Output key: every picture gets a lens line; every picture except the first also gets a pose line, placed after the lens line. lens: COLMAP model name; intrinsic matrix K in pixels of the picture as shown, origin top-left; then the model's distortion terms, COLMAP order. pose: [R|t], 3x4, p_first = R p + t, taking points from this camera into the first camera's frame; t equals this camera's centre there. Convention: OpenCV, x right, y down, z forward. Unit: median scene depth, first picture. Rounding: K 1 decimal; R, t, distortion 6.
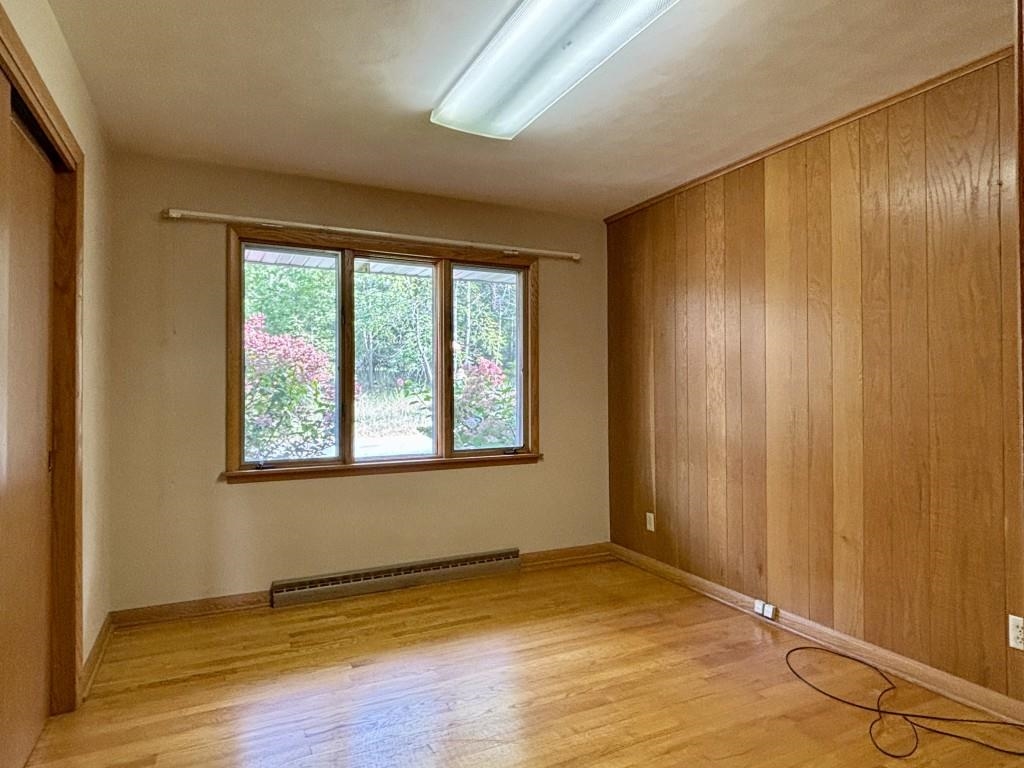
lens RADIAL K [[603.7, 0, 514.1], [0, 603.7, 383.3], [0, 0, 1]] dist [0.005455, -0.002794]
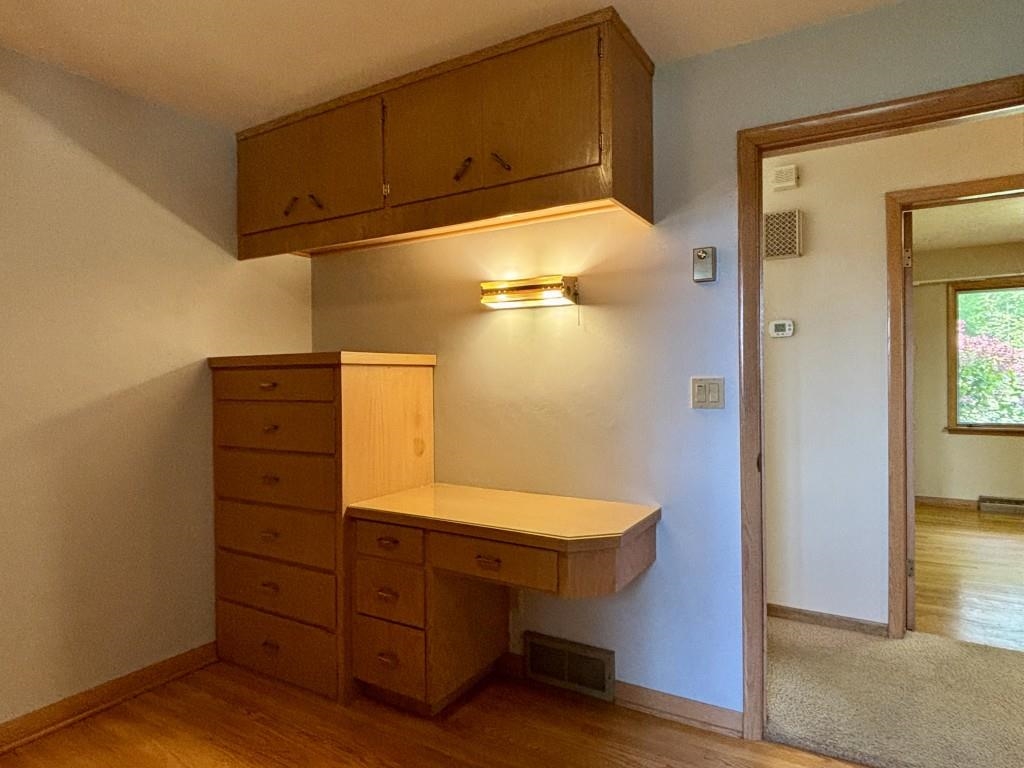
lens RADIAL K [[603.7, 0, 521.1], [0, 603.7, 377.3], [0, 0, 1]] dist [0.005455, -0.002794]
pose [[0.539810, -0.000237, -0.841787, 0.194555], [0.014880, 0.999846, 0.009261, -0.017625], [0.841656, -0.017525, 0.539730, -0.579252]]
